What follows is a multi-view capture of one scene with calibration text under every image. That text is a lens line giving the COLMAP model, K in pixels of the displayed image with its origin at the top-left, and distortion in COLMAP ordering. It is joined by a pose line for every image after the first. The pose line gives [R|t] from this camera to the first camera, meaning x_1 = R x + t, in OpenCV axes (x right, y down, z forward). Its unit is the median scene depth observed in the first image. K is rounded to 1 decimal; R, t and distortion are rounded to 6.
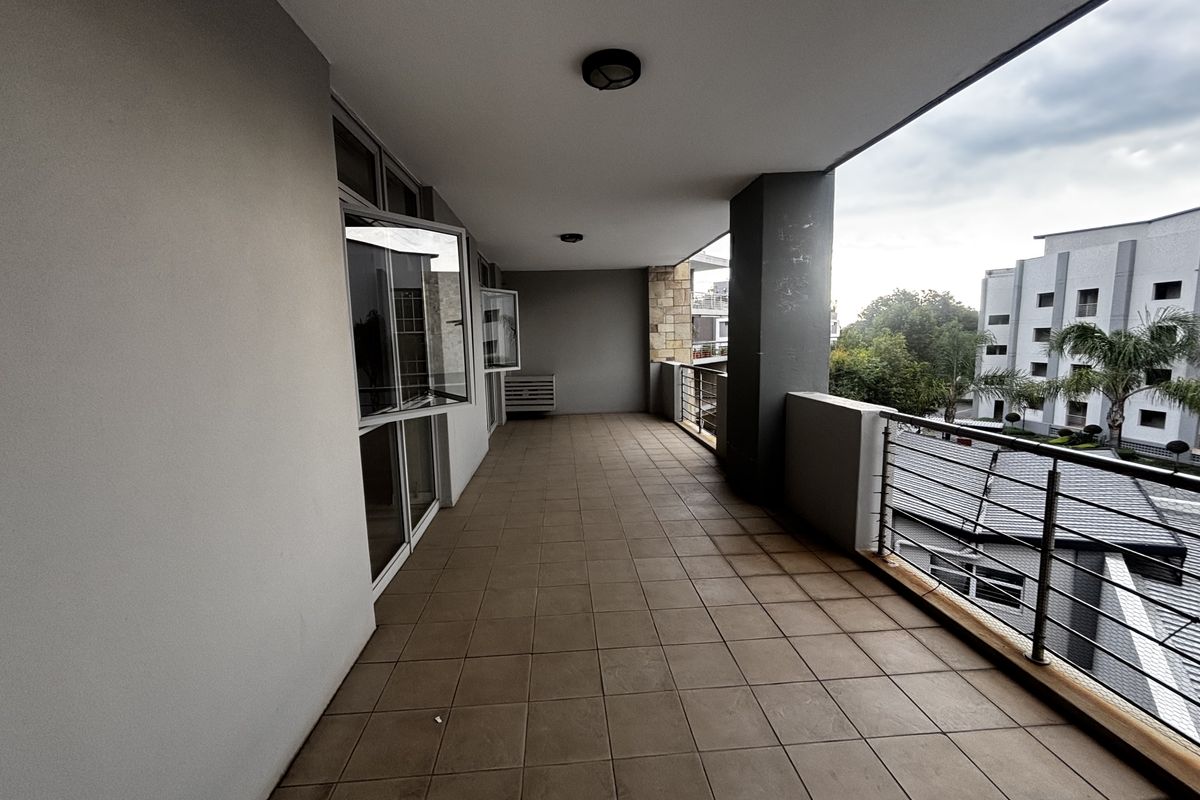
lens RADIAL K [[483.7, 0, 600.0], [0, 483.7, 400.0], [0, 0, 1]] dist [0.002465, -0.000005]
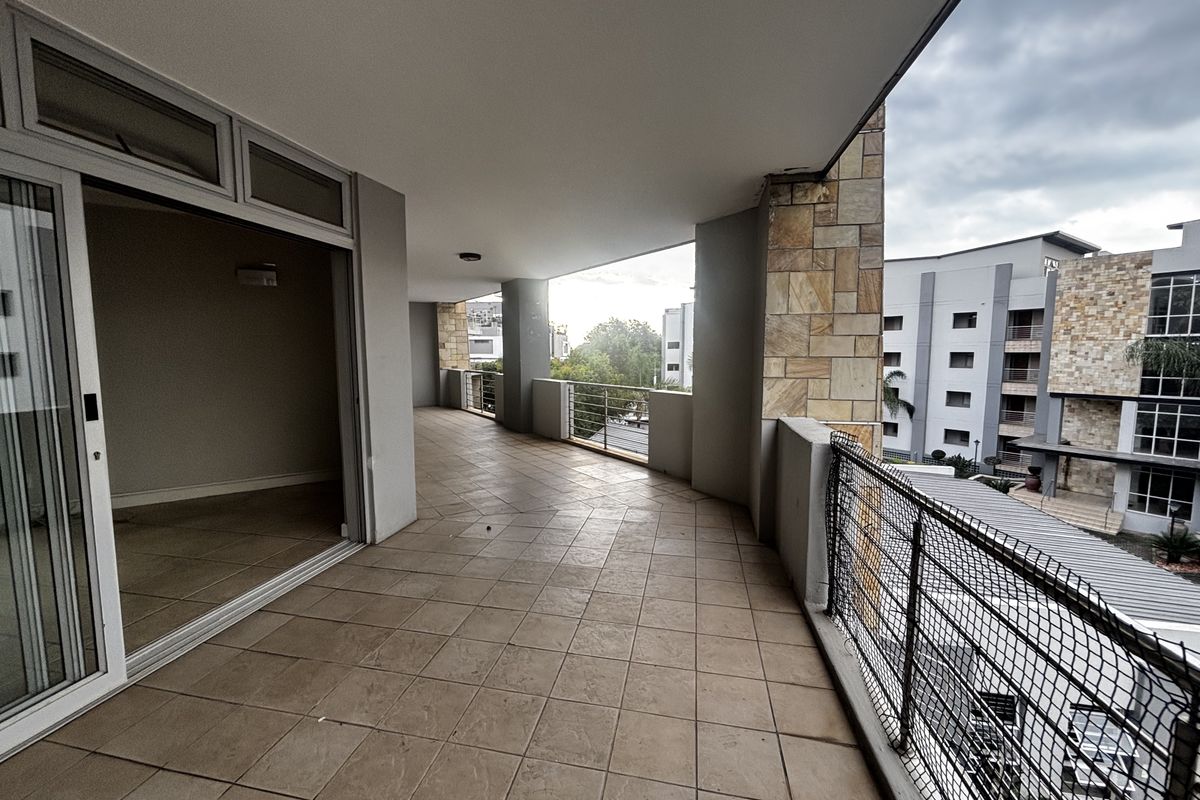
lens RADIAL K [[483.7, 0, 600.0], [0, 483.7, 400.0], [0, 0, 1]] dist [0.002465, -0.000005]
pose [[0.871085, -0.023910, 0.490550, -0.183465], [0.040273, 0.998928, -0.022825, 0.061641], [-0.489478, 0.039639, 0.871114, -0.452209]]
